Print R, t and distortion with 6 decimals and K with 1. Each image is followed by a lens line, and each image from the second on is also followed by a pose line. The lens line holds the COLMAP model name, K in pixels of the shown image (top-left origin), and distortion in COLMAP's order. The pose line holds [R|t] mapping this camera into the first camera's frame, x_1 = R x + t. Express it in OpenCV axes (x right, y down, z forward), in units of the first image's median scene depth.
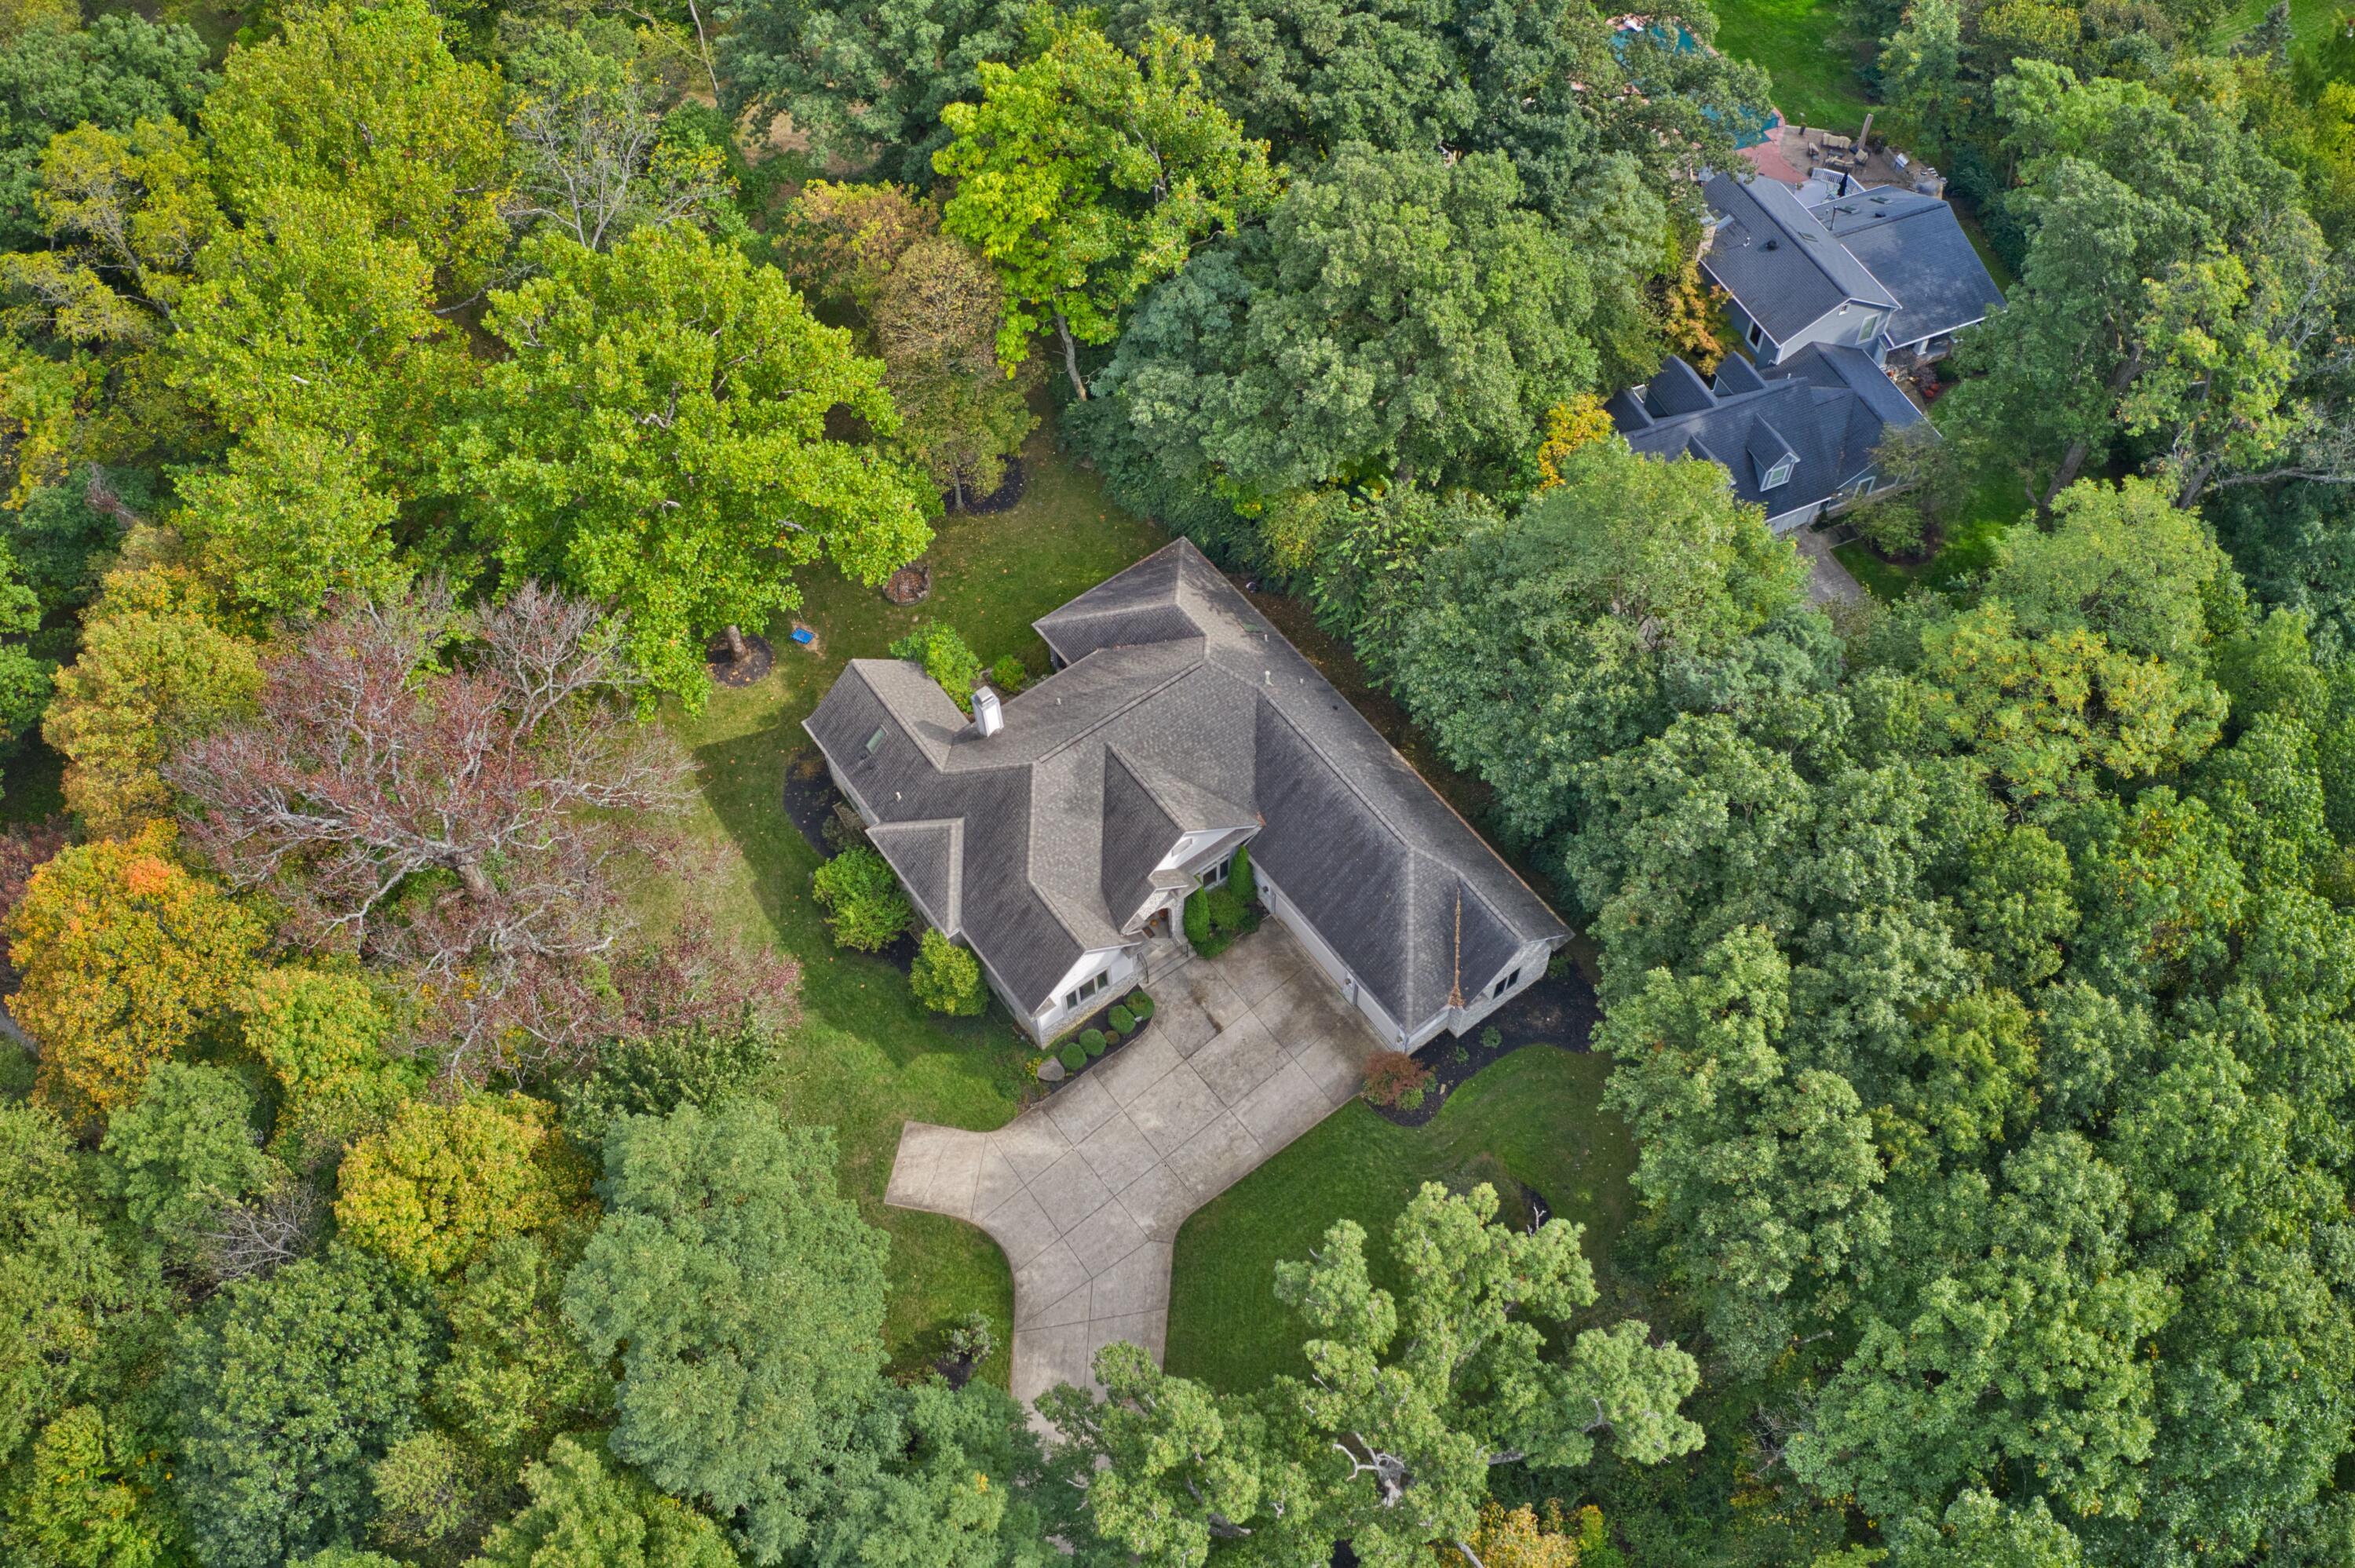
lens RADIAL K [[1880.7, 0, 1177.5], [0, 1880.7, 784.0], [0, 0, 1]] dist [-0.184837, 0.001768]
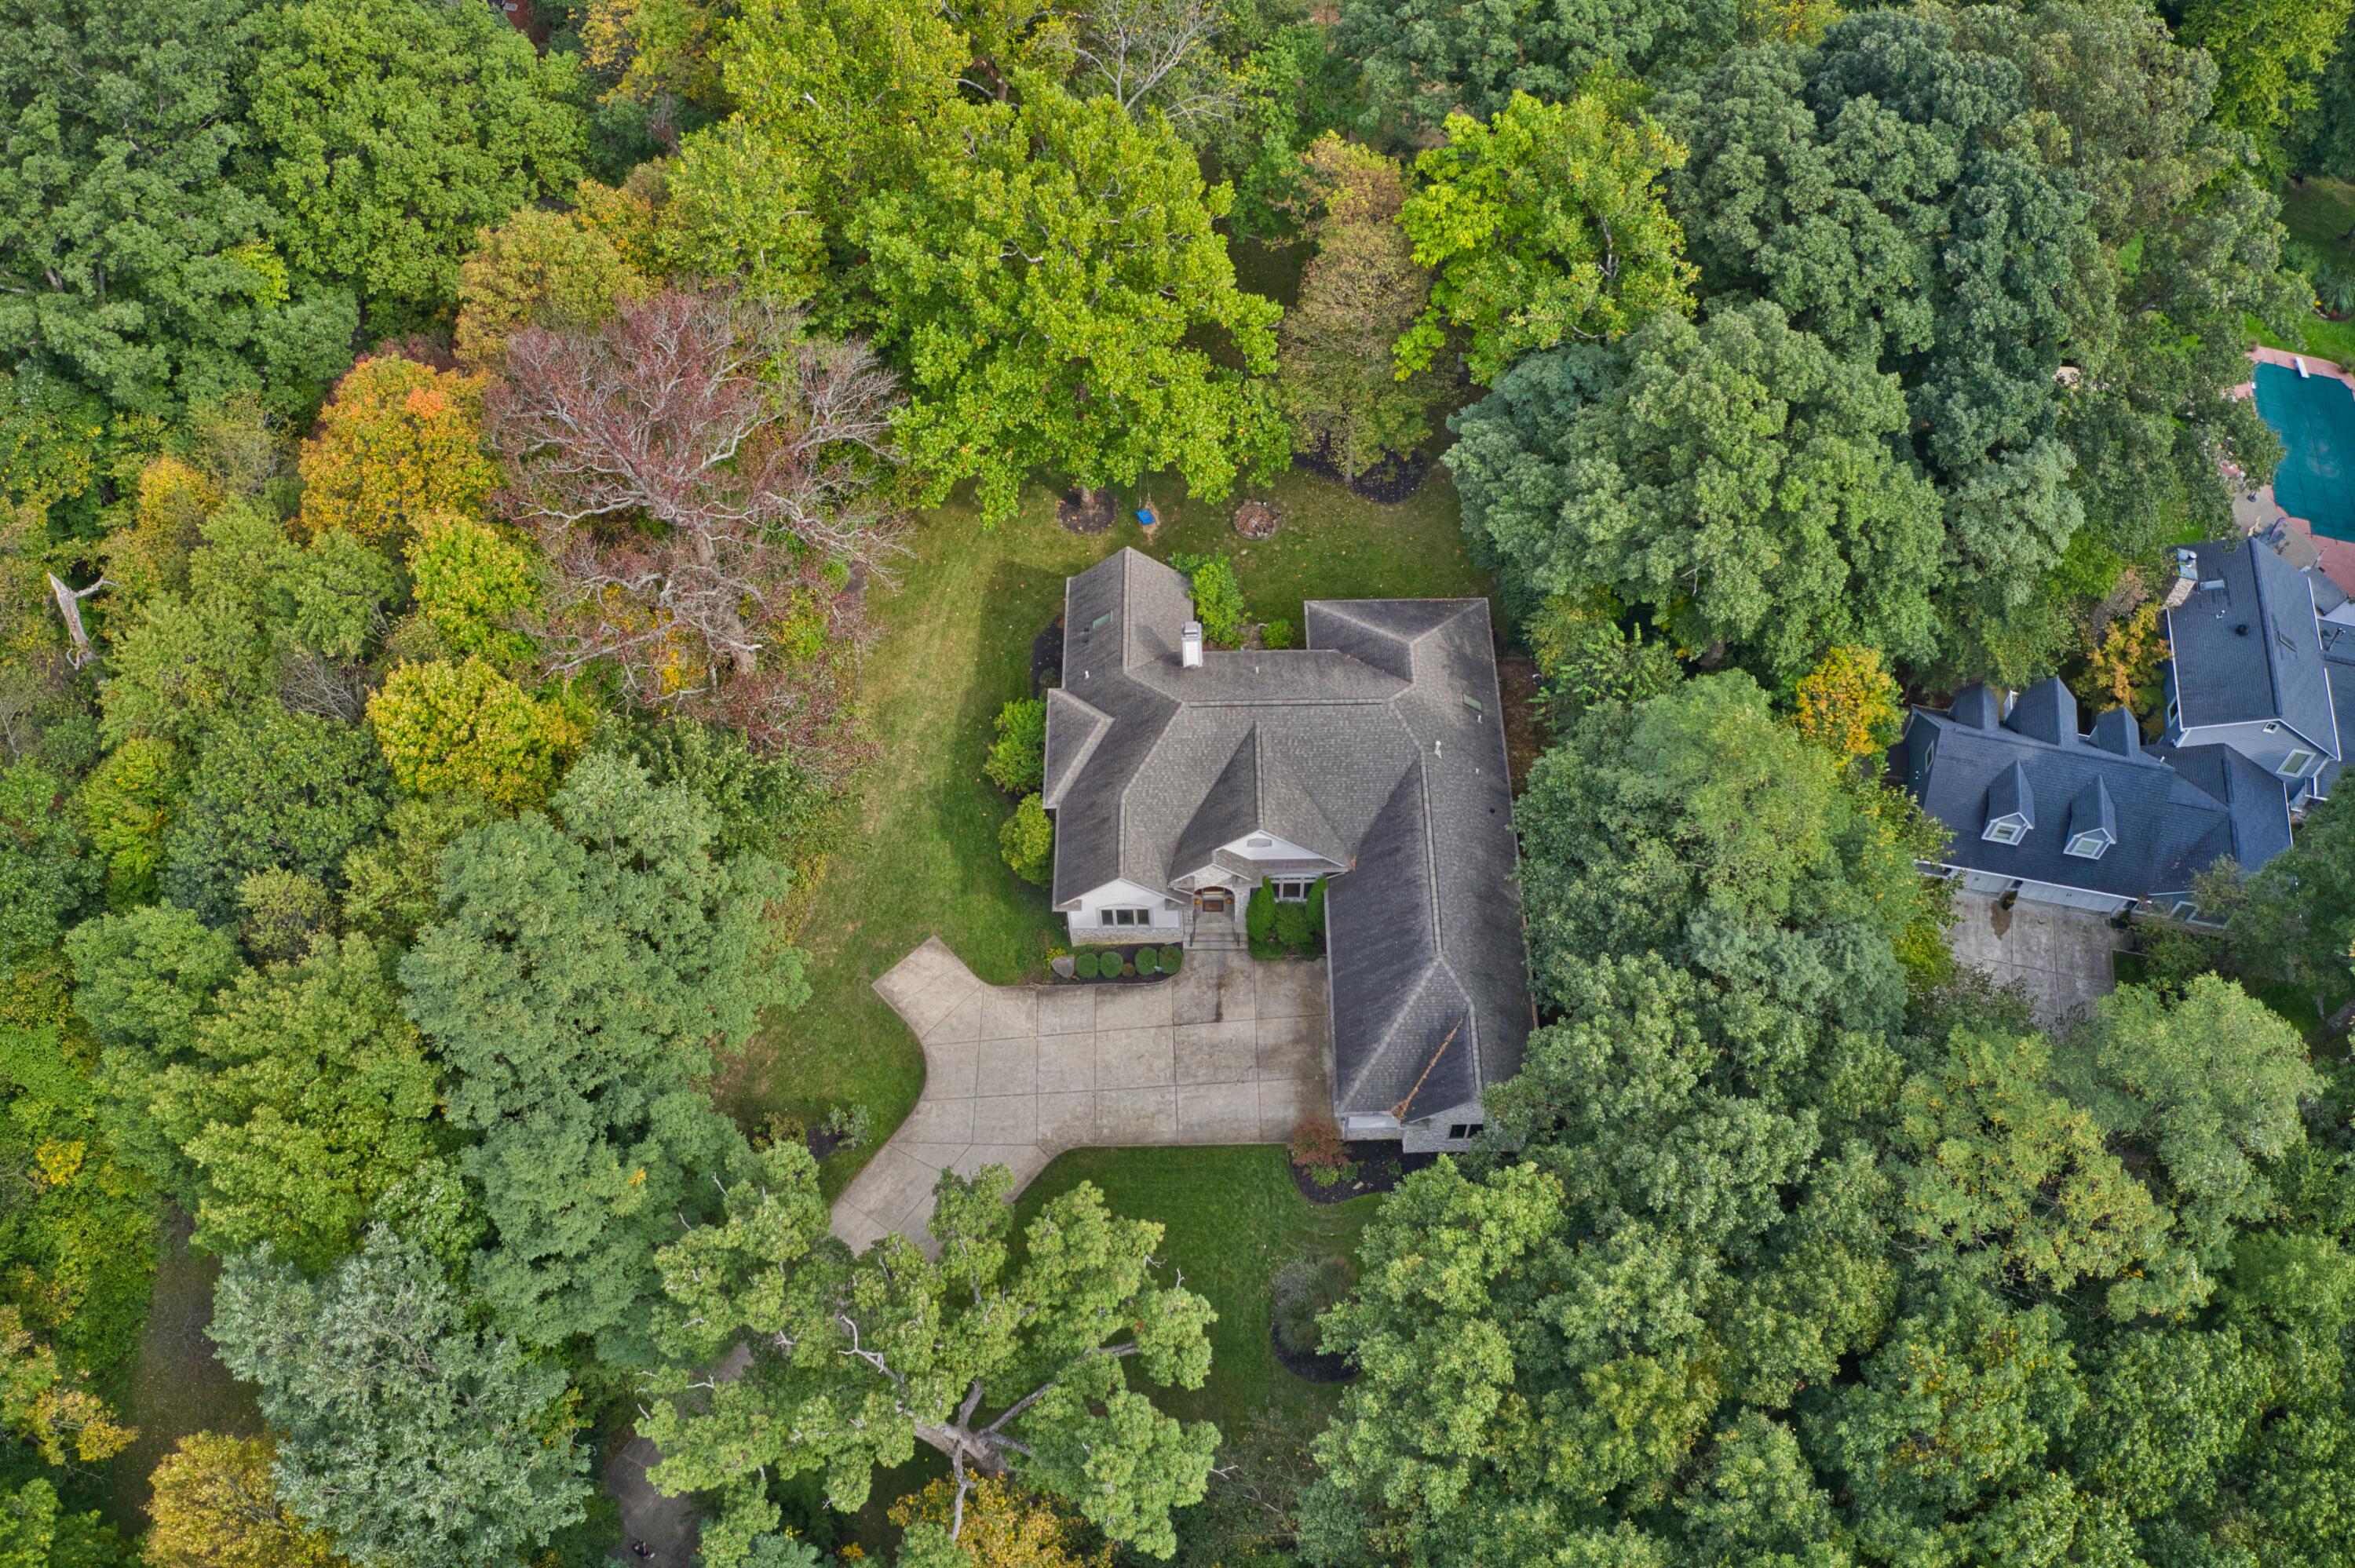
lens RADIAL K [[1854.4, 0, 1177.5], [0, 1854.4, 784.0], [0, 0, 1]] dist [-0.188598, 0.004407]
pose [[0.801649, 0.493183, -0.337830, 0.287838], [-0.489016, 0.866062, 0.103921, -0.076590], [0.343834, 0.081896, 0.935452, 0.032004]]
